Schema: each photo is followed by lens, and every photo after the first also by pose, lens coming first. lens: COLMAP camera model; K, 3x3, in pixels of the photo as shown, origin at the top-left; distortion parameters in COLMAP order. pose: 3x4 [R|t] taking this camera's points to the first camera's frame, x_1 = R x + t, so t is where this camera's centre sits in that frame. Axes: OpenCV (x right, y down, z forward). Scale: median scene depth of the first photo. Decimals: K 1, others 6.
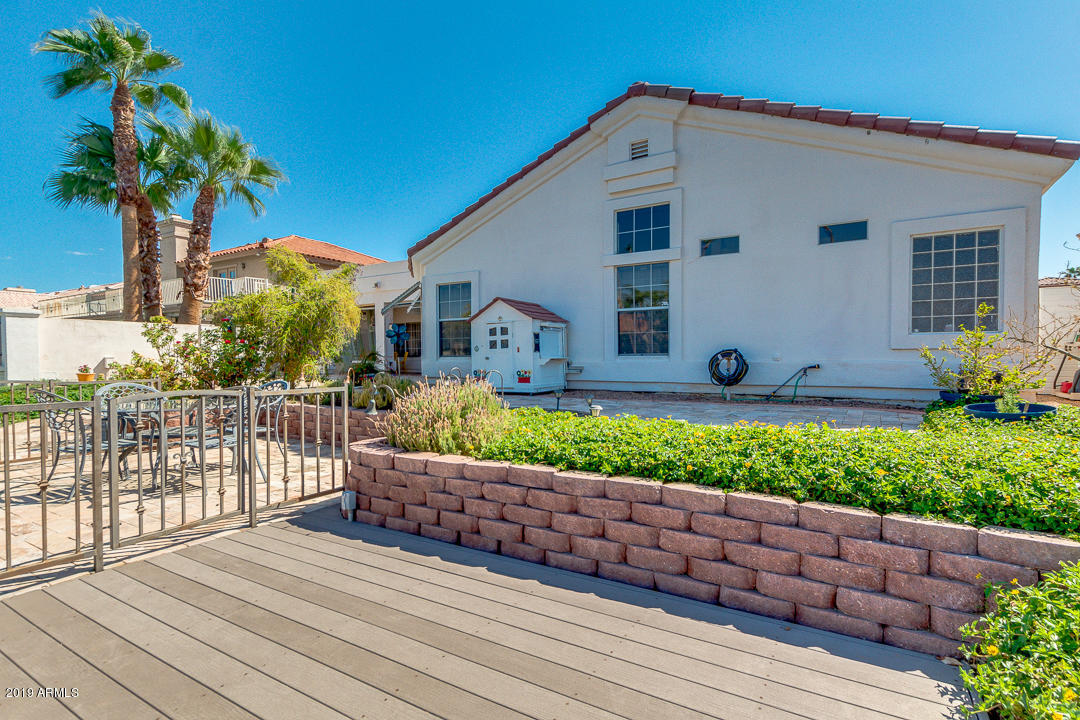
lens RADIAL K [[526.5, 0, 550.7], [0, 526.5, 364.2], [0, 0, 1]] dist [0.011407, 0.000522]
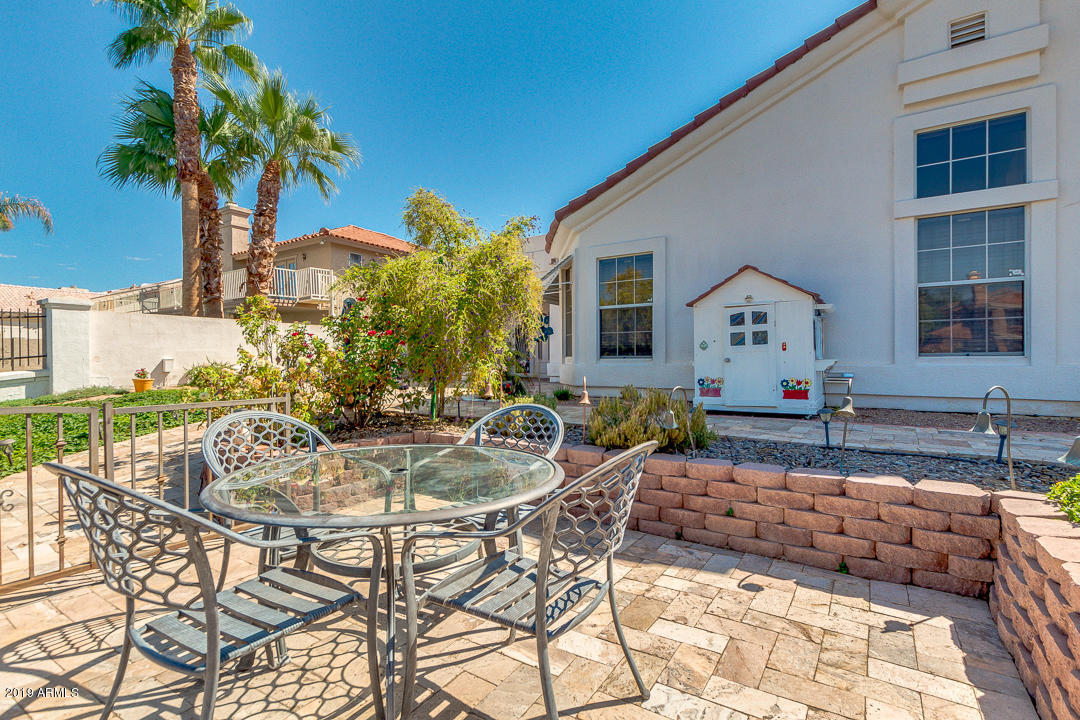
lens RADIAL K [[526.5, 0, 531.5], [0, 526.5, 358.7], [0, 0, 1]] dist [0.011407, 0.000522]
pose [[0.997034, 0.000513, -0.076966, -0.175754], [-0.001617, 0.999897, -0.014280, -0.001994], [0.076951, 0.014362, 0.996931, 0.190173]]
